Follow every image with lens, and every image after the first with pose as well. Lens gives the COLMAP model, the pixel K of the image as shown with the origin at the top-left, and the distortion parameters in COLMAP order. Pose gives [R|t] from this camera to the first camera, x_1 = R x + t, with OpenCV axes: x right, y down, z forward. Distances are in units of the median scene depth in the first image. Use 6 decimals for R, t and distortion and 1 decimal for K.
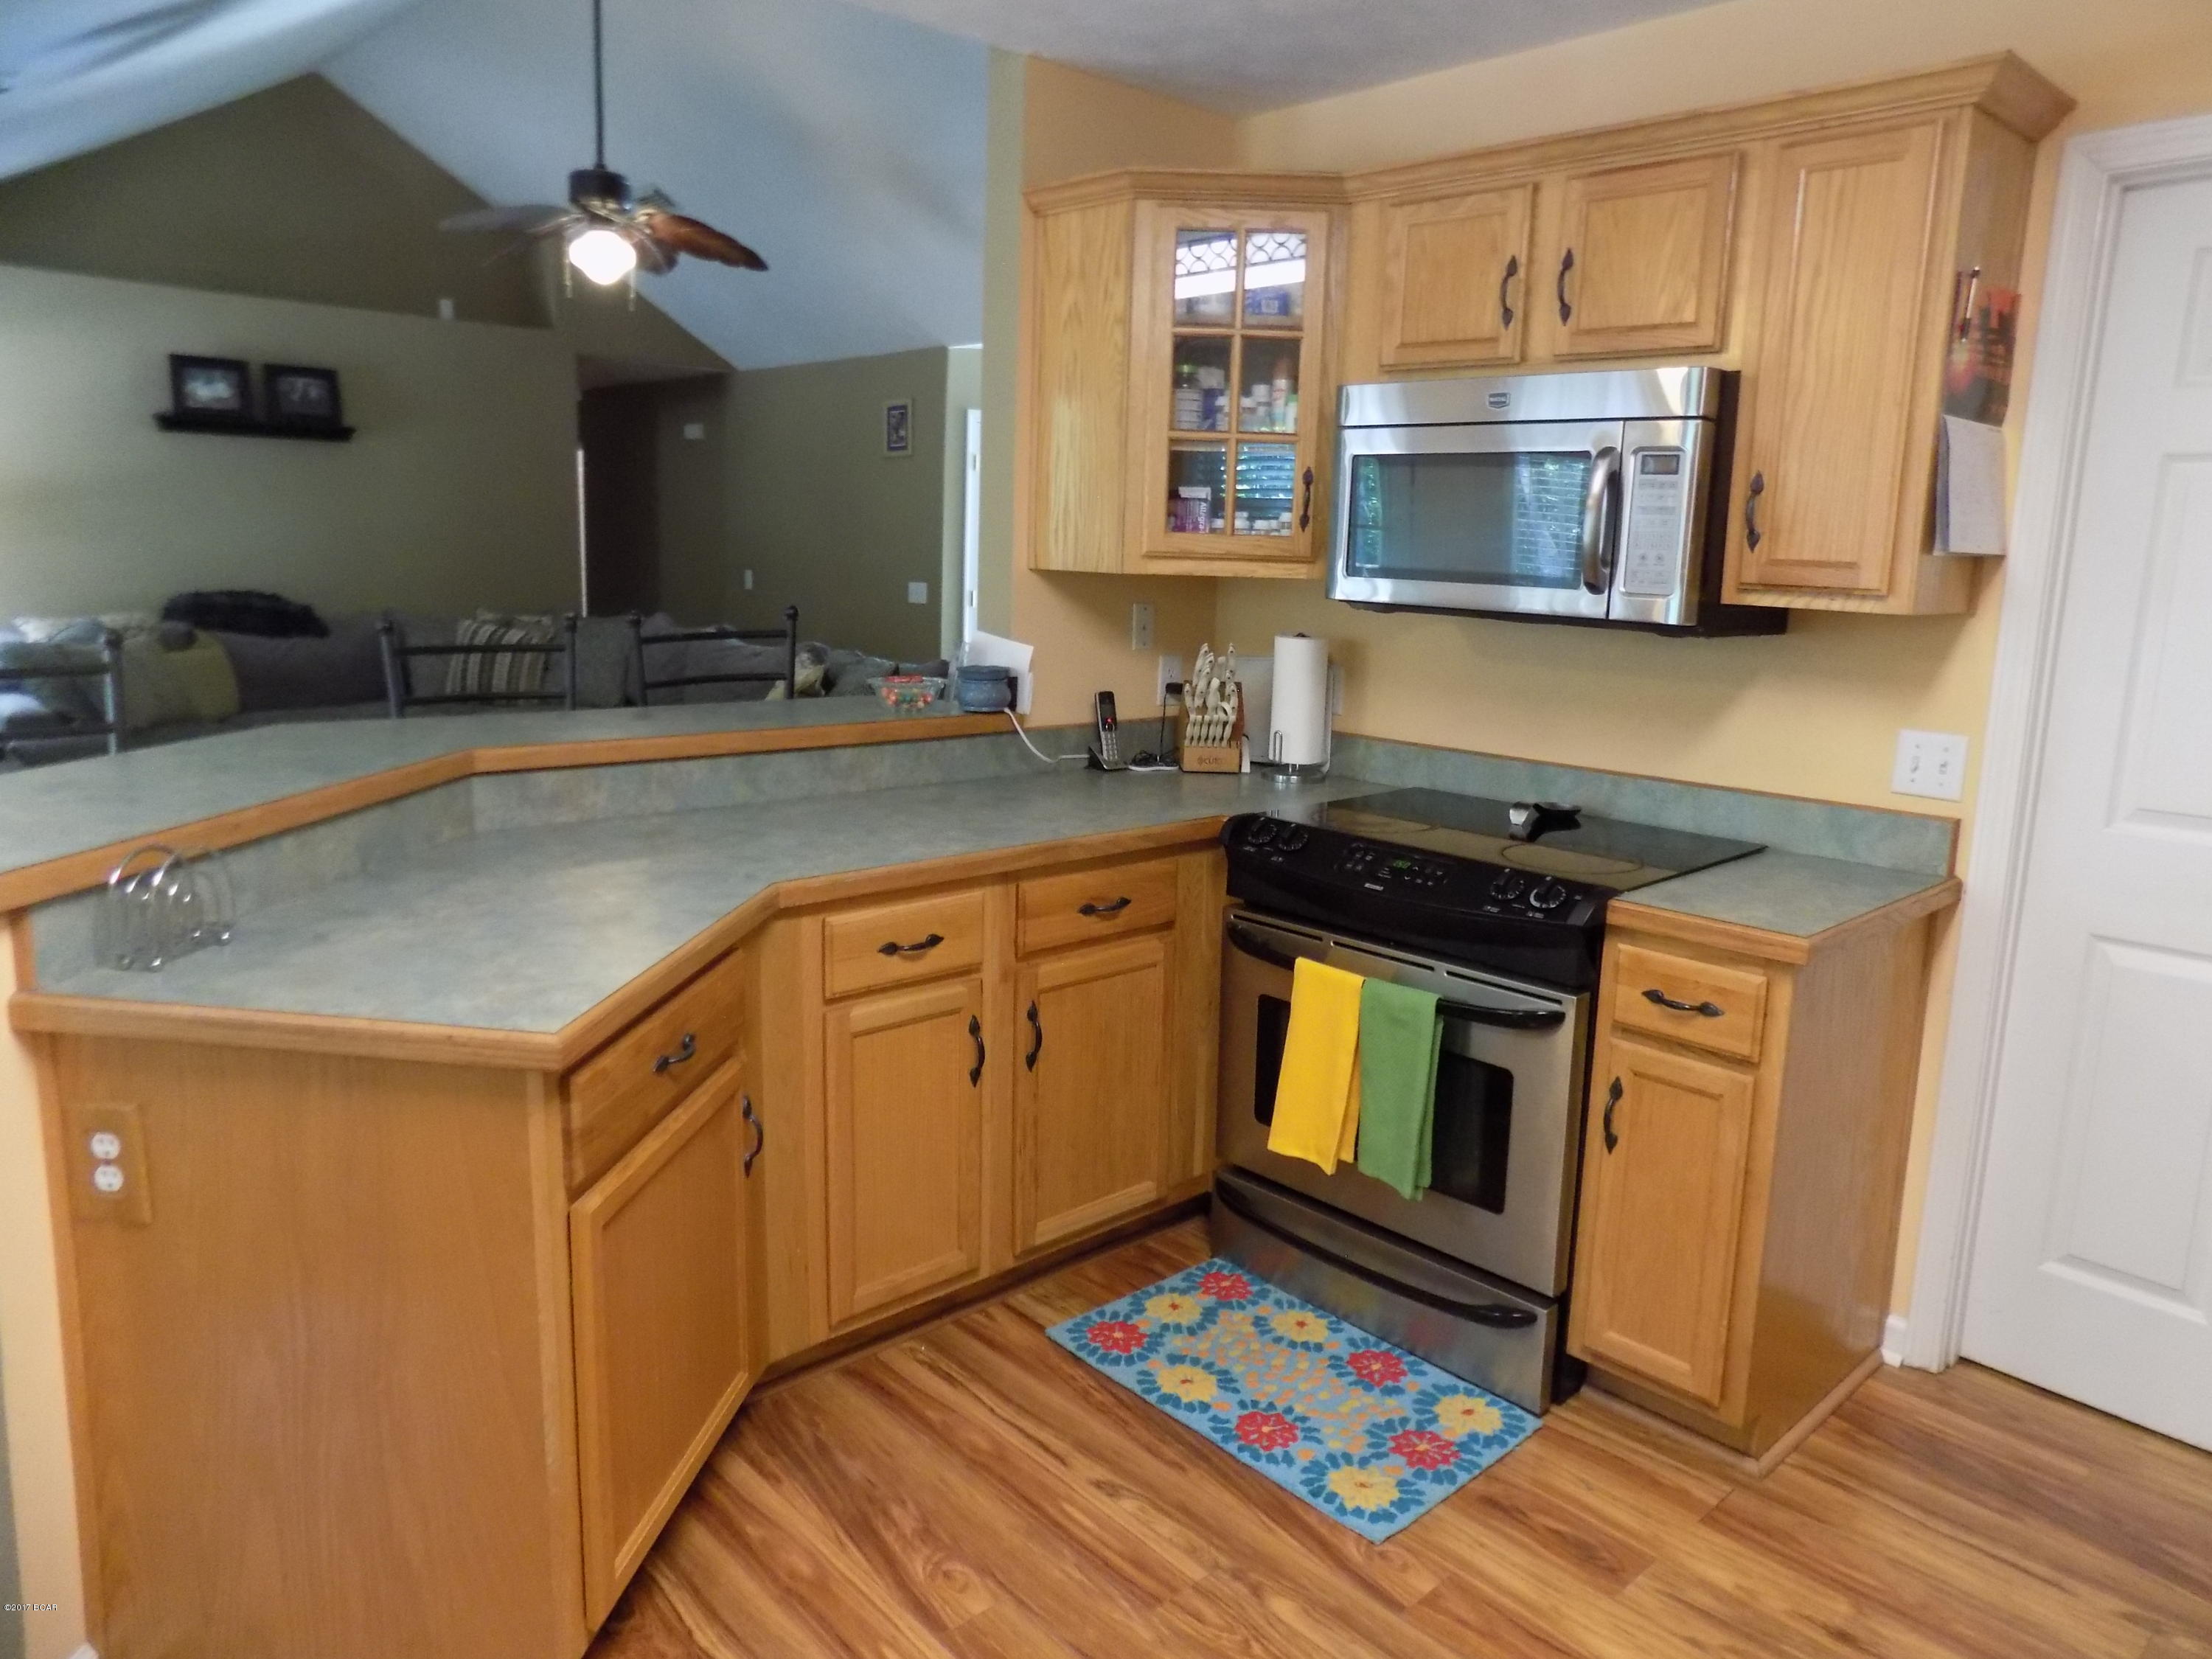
lens RADIAL K [[1468.9, 0, 1103.1], [0, 1468.9, 830.1], [0, 0, 1]] dist [-0.054320, 0.050842]
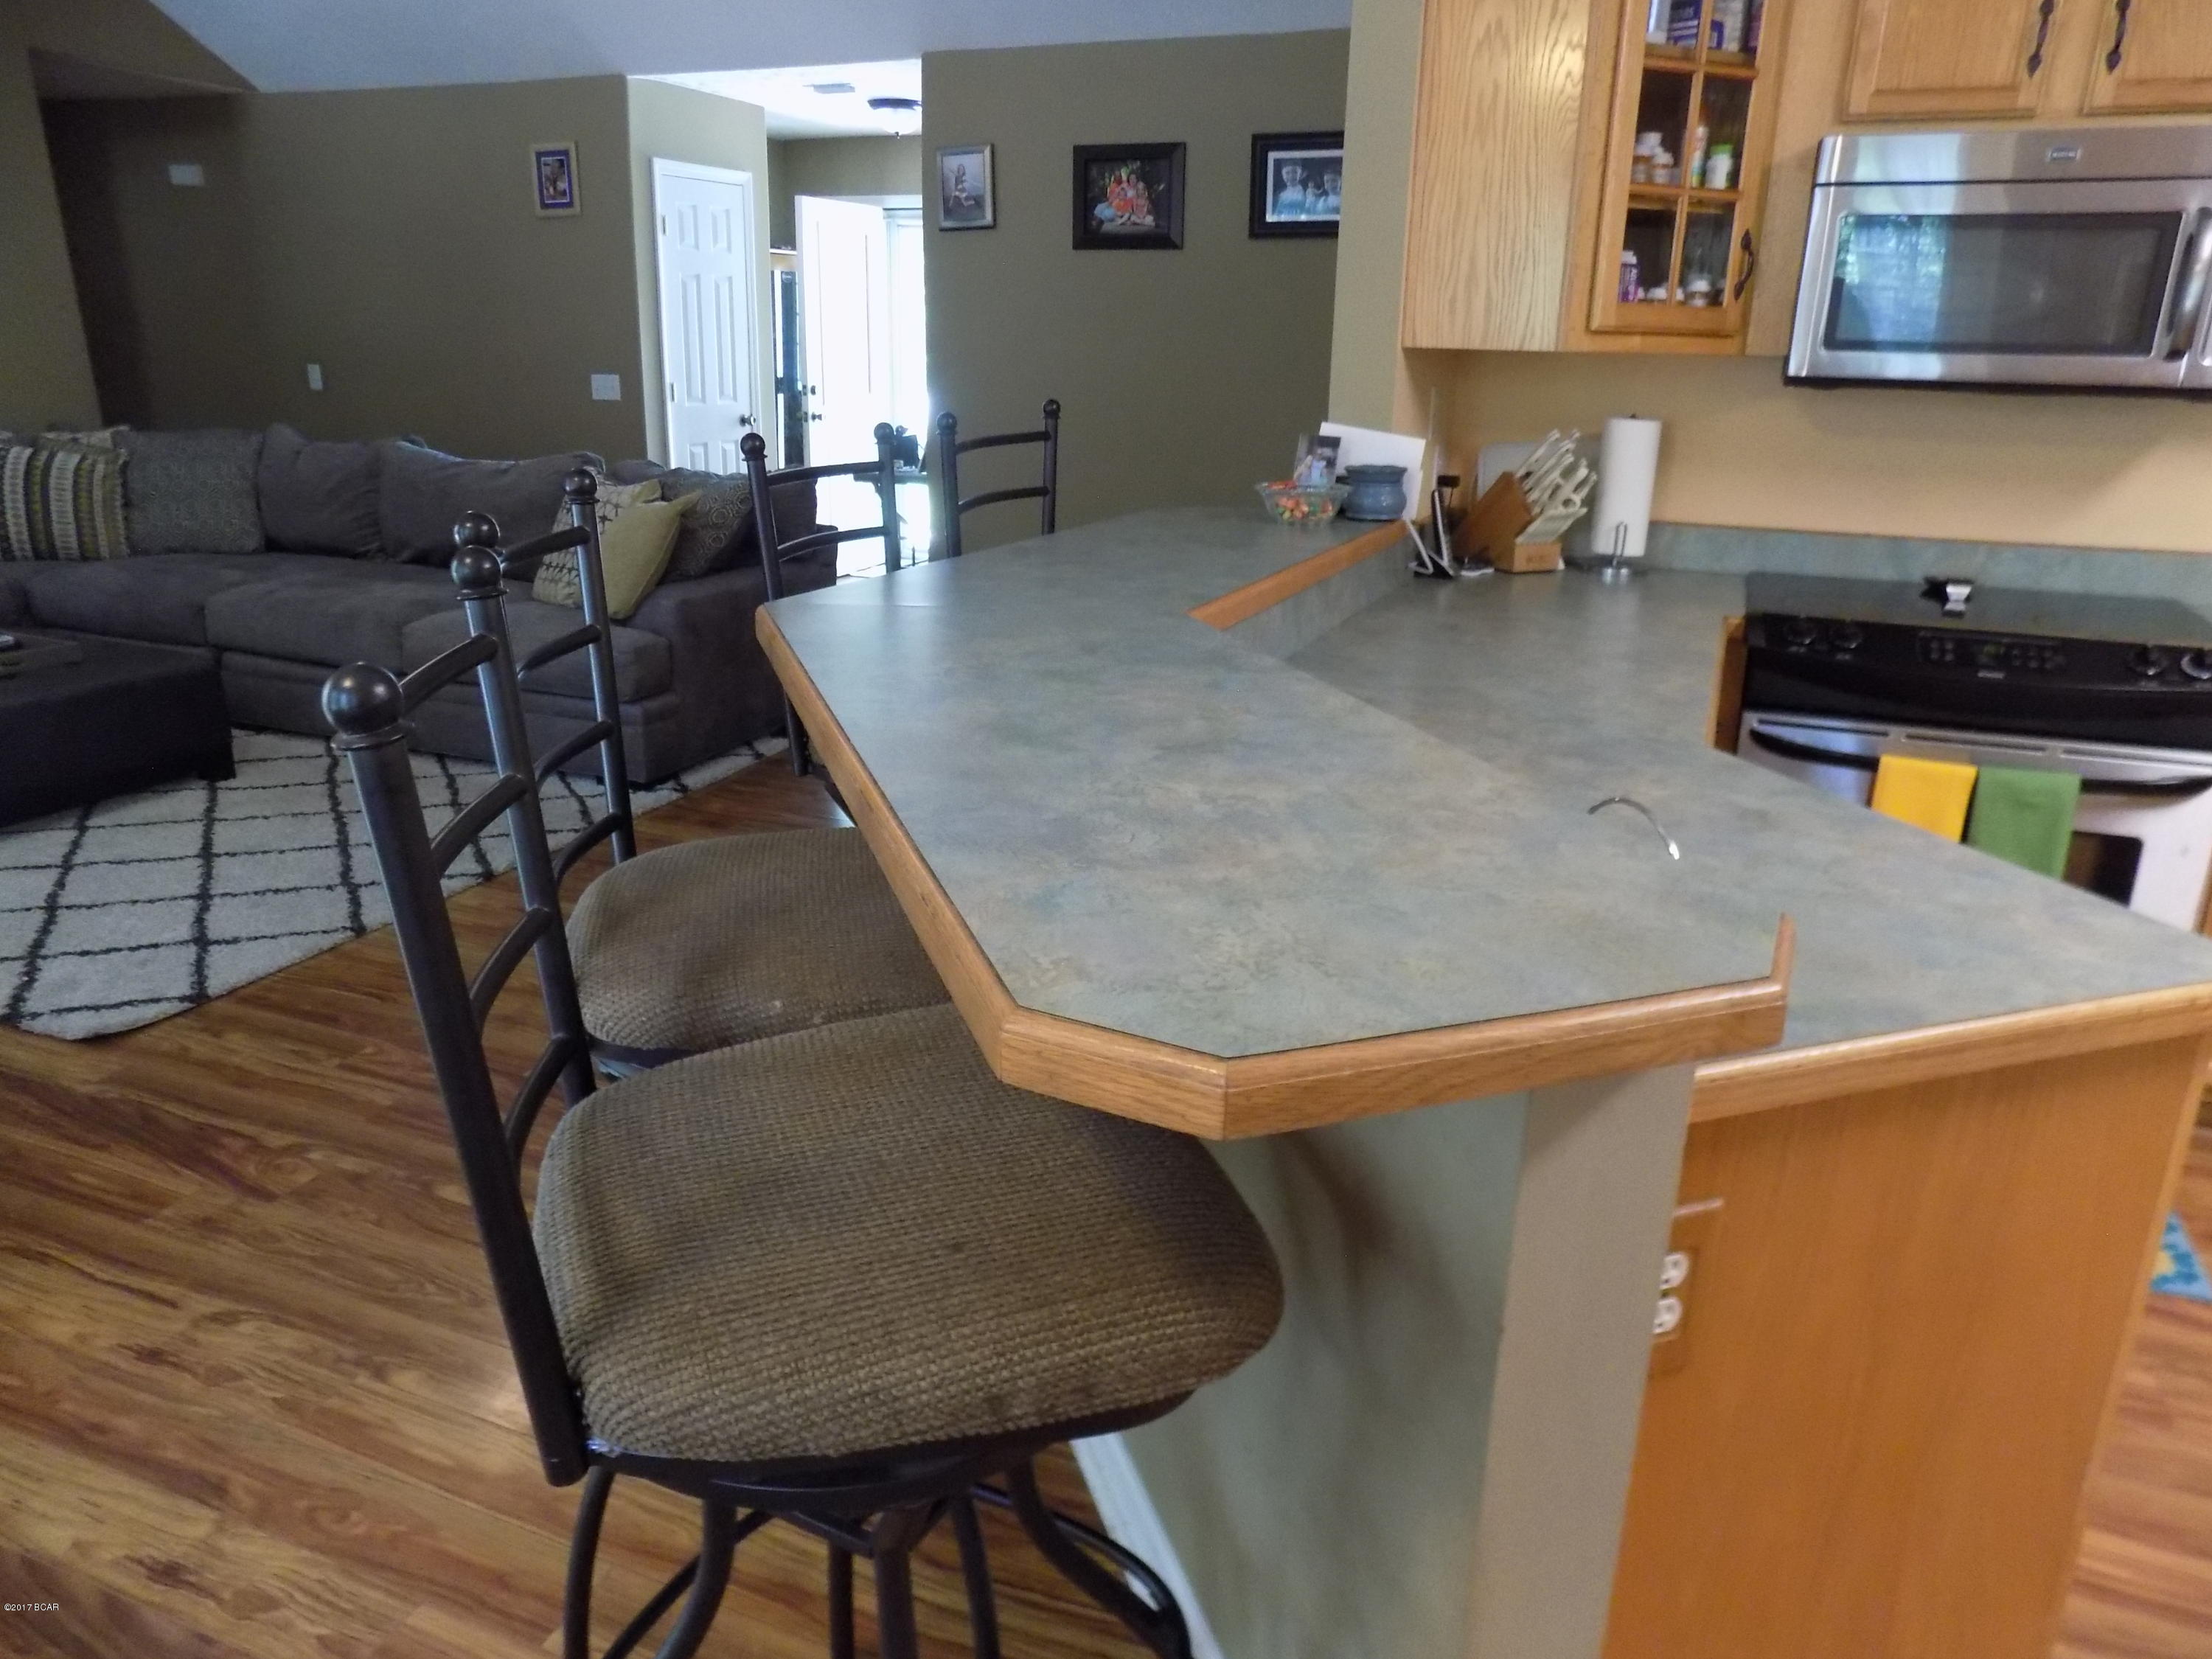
lens RADIAL K [[1468.9, 0, 1106.8], [0, 1468.9, 819.2], [0, 0, 1]] dist [-0.054320, 0.050842]
pose [[0.905984, -0.143815, 0.398134, -0.582259], [0.089273, 0.984279, 0.152396, -0.051997], [-0.413792, -0.102525, 0.904580, 0.271580]]
